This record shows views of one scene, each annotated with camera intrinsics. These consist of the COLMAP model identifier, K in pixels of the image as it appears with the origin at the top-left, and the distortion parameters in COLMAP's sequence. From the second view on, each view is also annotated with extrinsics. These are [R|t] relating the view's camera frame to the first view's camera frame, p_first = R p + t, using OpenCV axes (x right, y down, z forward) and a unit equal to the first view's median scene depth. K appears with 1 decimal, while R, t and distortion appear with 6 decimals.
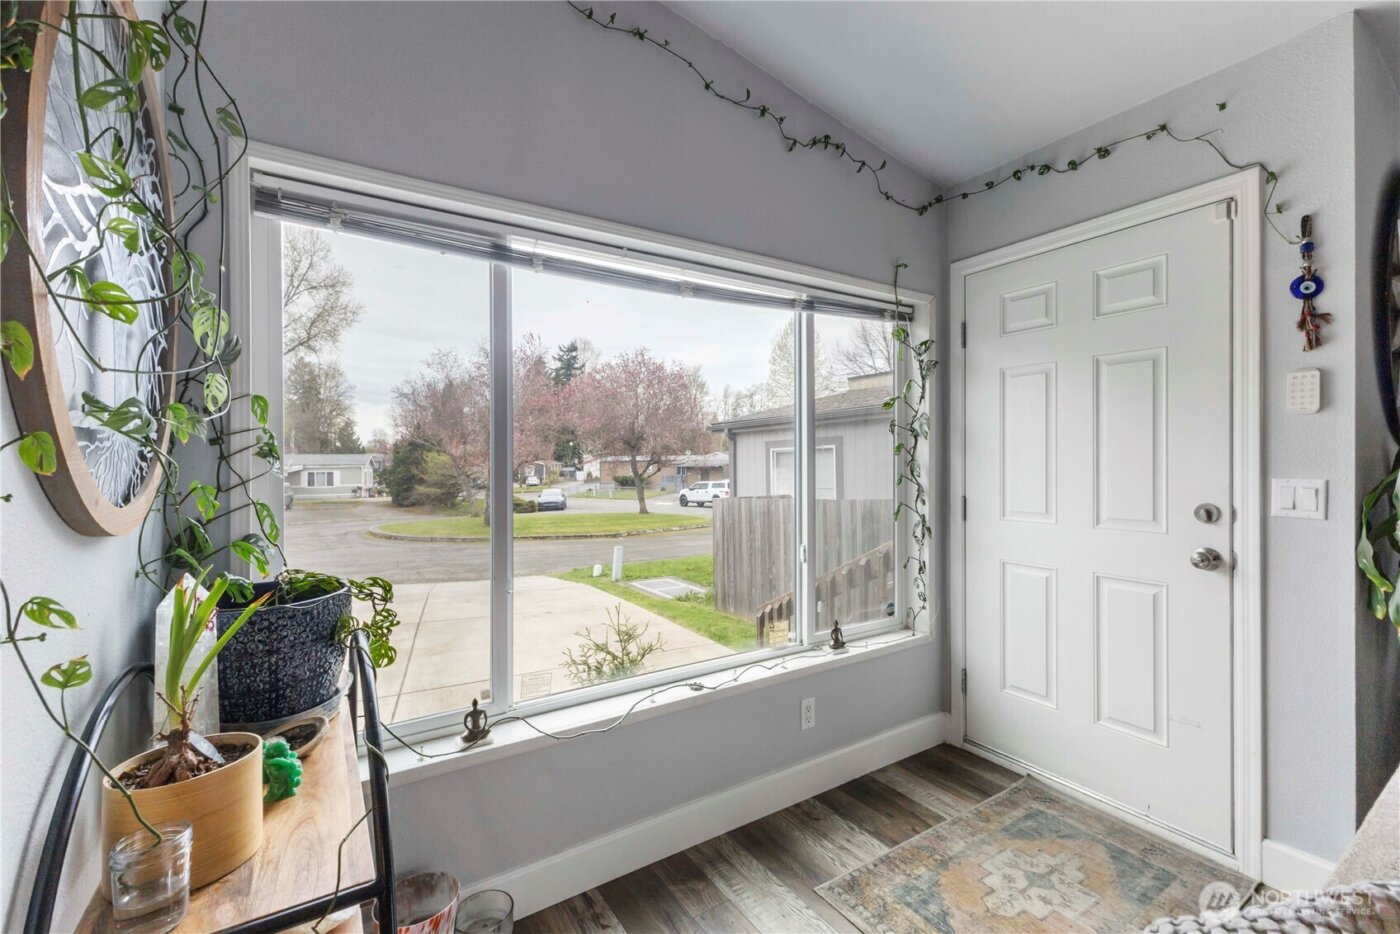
lens RADIAL K [[606.1, 0, 699.1], [0, 606.1, 462.4], [0, 0, 1]] dist [0.008556, 0.000024]
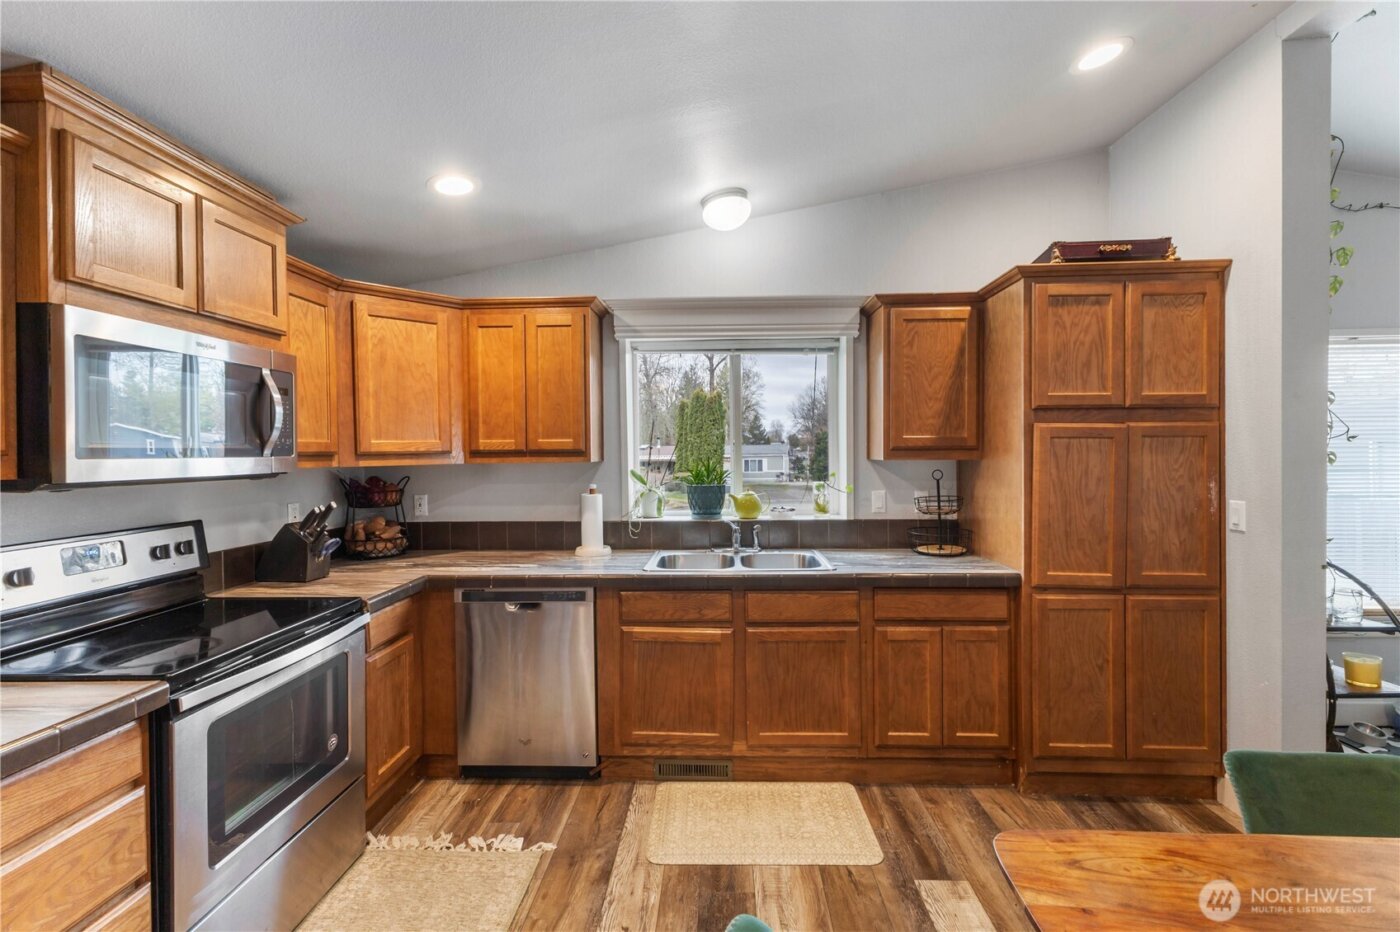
lens RADIAL K [[606.1, 0, 699.1], [0, 606.1, 461.4], [0, 0, 1]] dist [0.008556, 0.000024]
pose [[0.818976, 0.005058, -0.573805, -0.538197], [0.006200, 0.999825, 0.017662, -0.062978], [0.573794, -0.018023, 0.818801, -1.100284]]
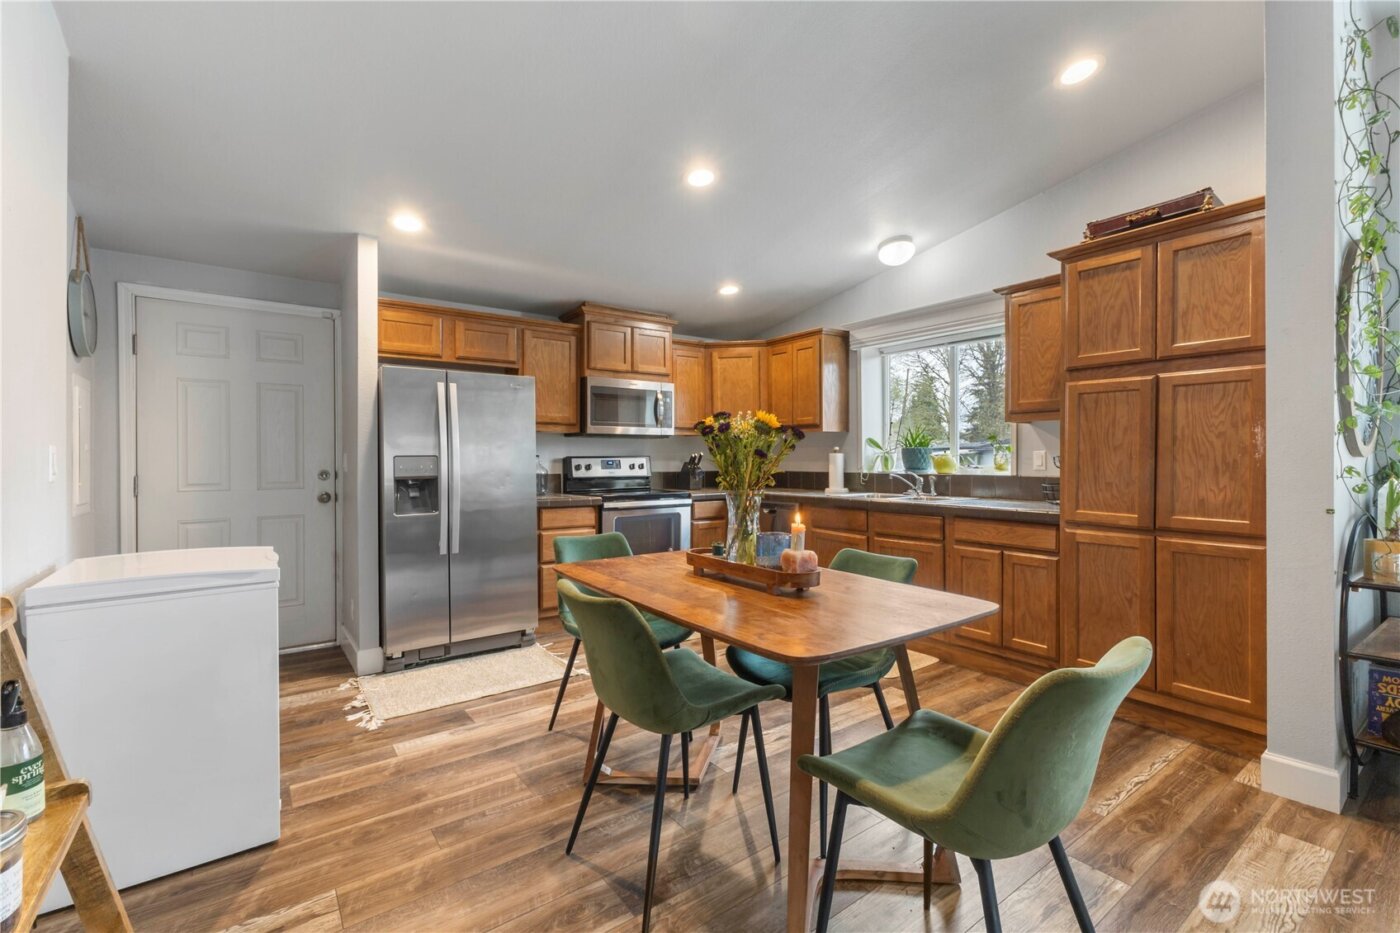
lens RADIAL K [[606.1, 0, 699.1], [0, 606.1, 461.9], [0, 0, 1]] dist [0.008556, 0.000024]
pose [[0.061803, 0.008187, -0.998055, 0.536064], [0.002963, 0.999960, 0.008386, 0.043105], [0.998084, -0.003475, 0.061776, -0.724427]]
